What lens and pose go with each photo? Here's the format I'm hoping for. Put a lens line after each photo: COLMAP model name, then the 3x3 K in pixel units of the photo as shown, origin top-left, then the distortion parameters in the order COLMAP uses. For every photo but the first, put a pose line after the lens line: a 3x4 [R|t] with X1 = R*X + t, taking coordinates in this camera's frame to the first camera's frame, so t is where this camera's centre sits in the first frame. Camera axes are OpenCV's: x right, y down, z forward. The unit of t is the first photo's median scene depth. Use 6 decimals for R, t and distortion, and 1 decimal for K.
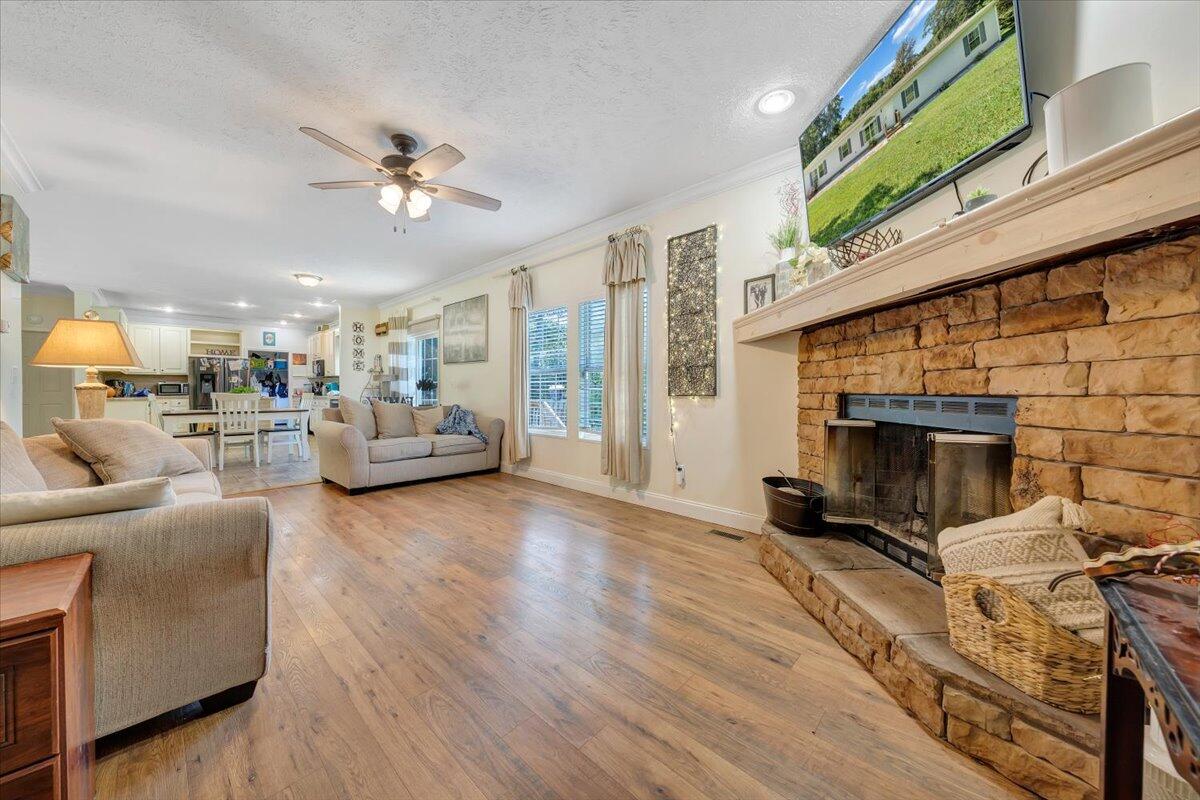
lens RADIAL K [[411.9, 0, 599.9], [0, 411.9, 393.5], [0, 0, 1]] dist [-0.006169, 0.000134]
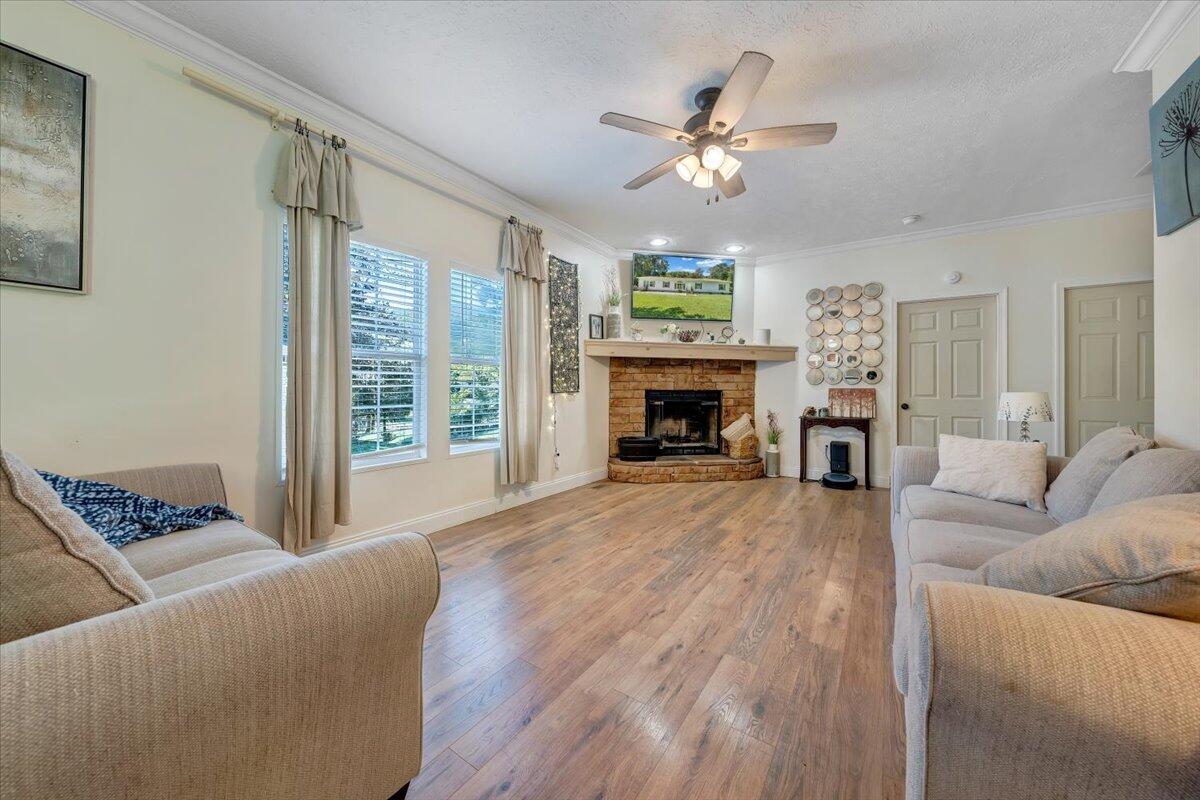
lens RADIAL K [[417.6, 0, 600.8], [0, 417.6, 383.7], [0, 0, 1]] dist [0.000692, 0.000072]
pose [[-0.150742, 0.003859, 0.988566, -0.637441], [0.000766, 0.999993, -0.003786, -0.010088], [-0.988573, 0.000187, -0.150744, 0.664733]]
